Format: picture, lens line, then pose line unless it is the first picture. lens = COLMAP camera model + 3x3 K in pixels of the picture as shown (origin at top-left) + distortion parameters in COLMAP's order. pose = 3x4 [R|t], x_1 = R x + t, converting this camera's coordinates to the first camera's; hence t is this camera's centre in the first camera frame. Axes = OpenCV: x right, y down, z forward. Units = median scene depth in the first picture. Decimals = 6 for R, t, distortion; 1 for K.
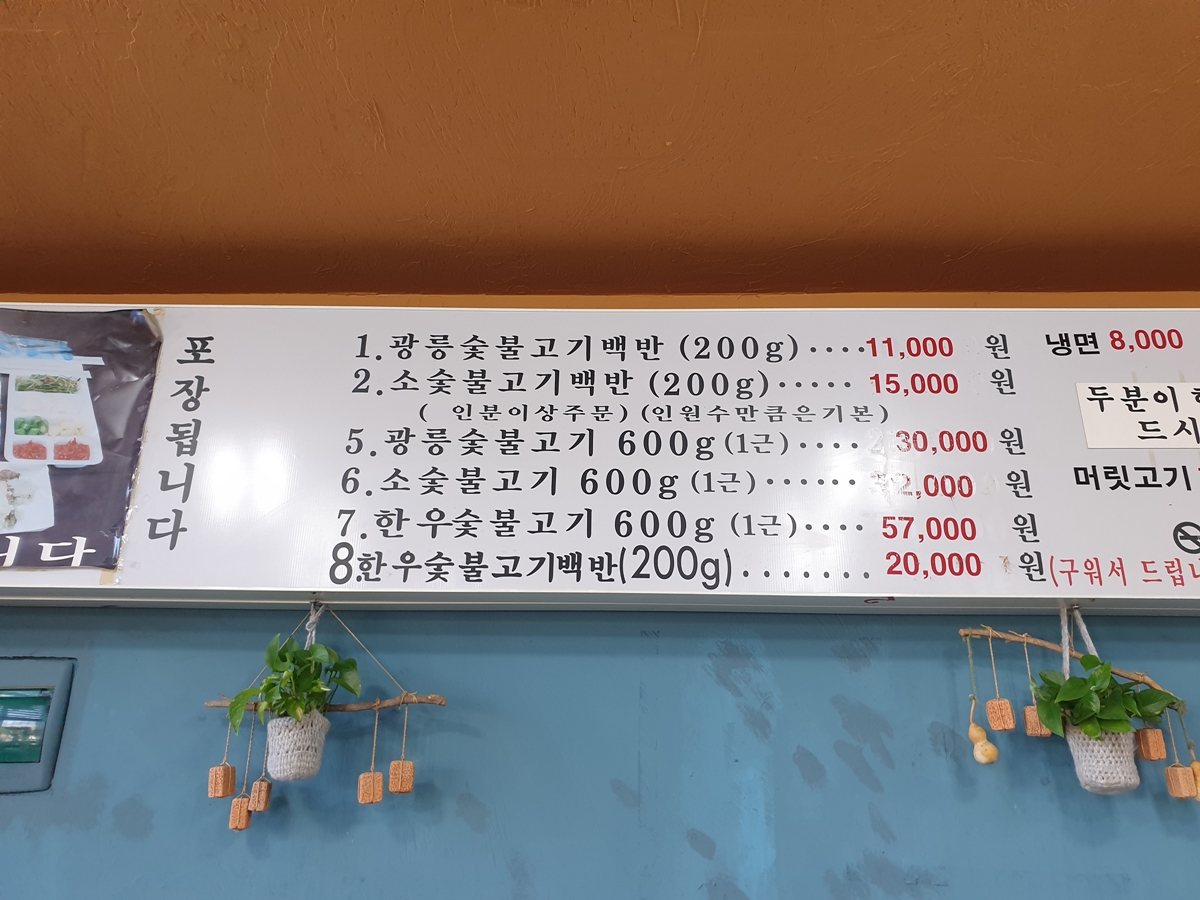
lens RADIAL K [[913.3, 0, 602.6], [0, 913.3, 451.2], [0, 0, 1]] dist [0.043161, -0.009198]
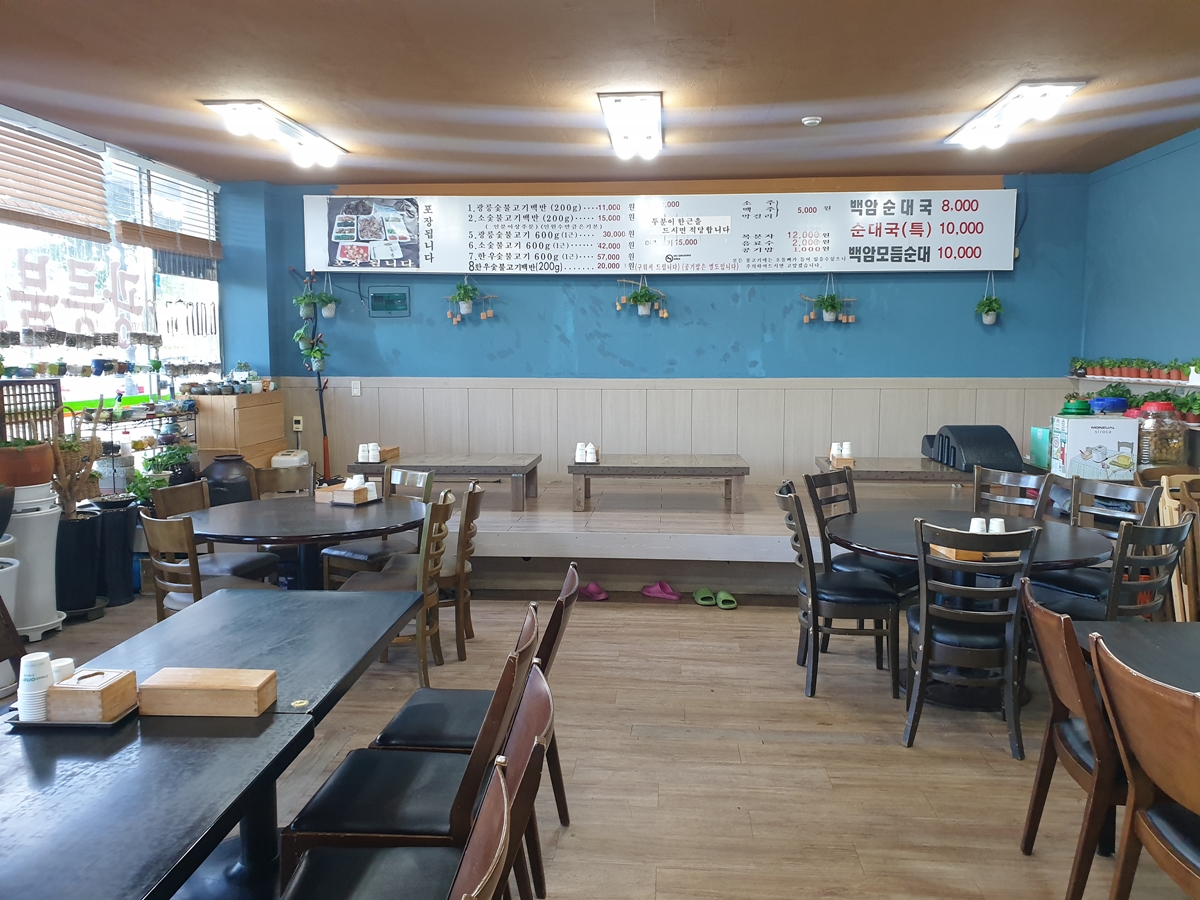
lens RADIAL K [[913.3, 0, 600.7], [0, 913.3, 451.4], [0, 0, 1]] dist [0.043161, -0.009198]
pose [[0.996445, 0.007593, -0.083900, 0.656574], [0.033790, 0.876282, 0.480612, -1.113609], [0.077169, -0.481738, 0.872911, -2.985835]]
